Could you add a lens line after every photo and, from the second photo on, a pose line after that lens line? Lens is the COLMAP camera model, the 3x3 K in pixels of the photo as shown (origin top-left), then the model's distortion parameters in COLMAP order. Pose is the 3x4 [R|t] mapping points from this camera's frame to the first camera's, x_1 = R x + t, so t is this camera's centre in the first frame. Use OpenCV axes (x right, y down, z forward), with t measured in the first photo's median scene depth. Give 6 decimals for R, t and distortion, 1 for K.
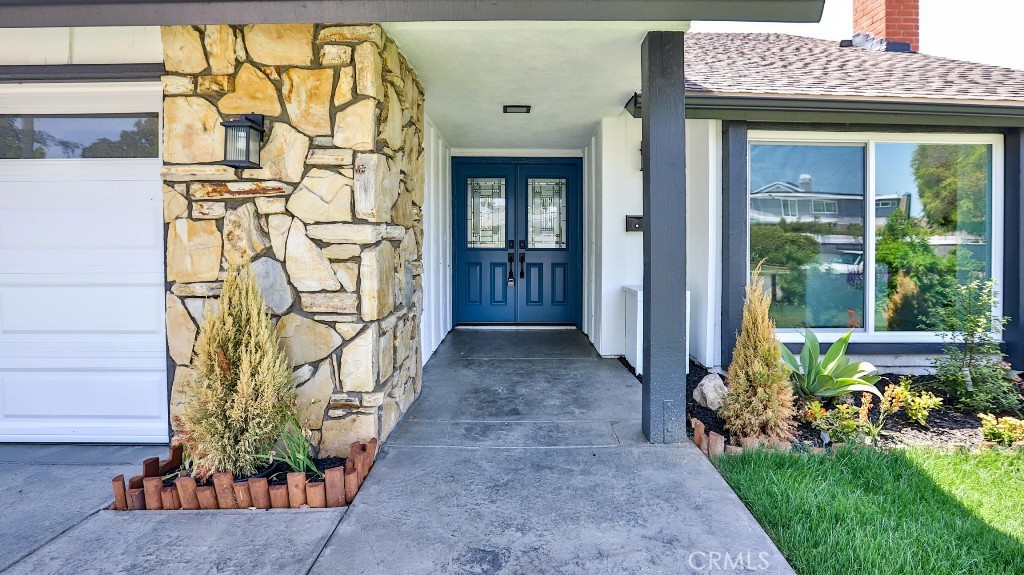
lens RADIAL K [[501.5, 0, 513.4], [0, 501.5, 279.1], [0, 0, 1]] dist [-0.058811, 0.018906]
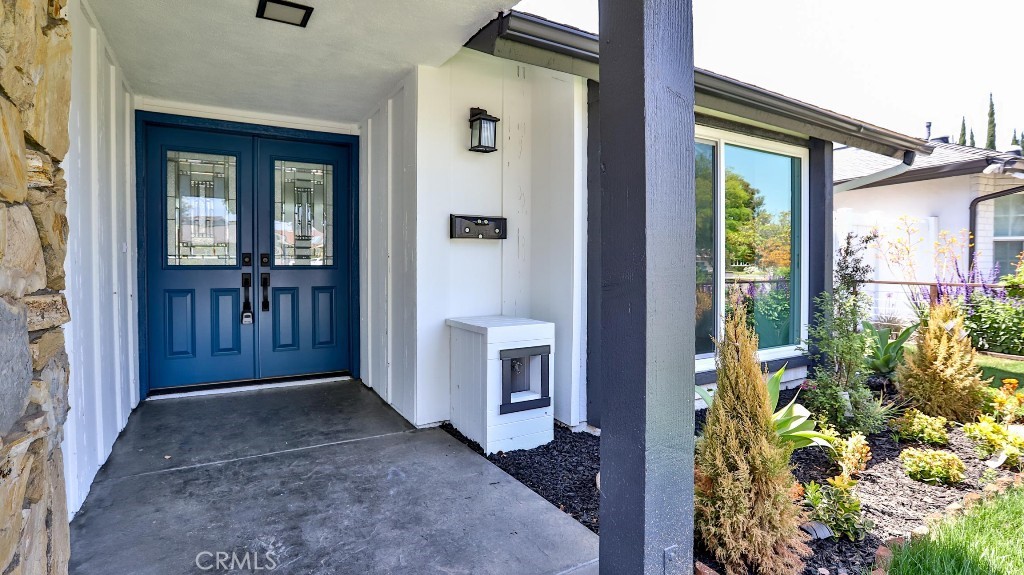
lens RADIAL K [[511.8, 0, 508.0], [0, 511.8, 277.9], [0, 0, 1]] dist [-0.050464, 0.020450]
pose [[0.863600, -0.016110, 0.503920, -0.044490], [0.036958, 0.998823, -0.031406, -0.013294], [-0.502821, 0.045746, 0.863179, 0.280961]]
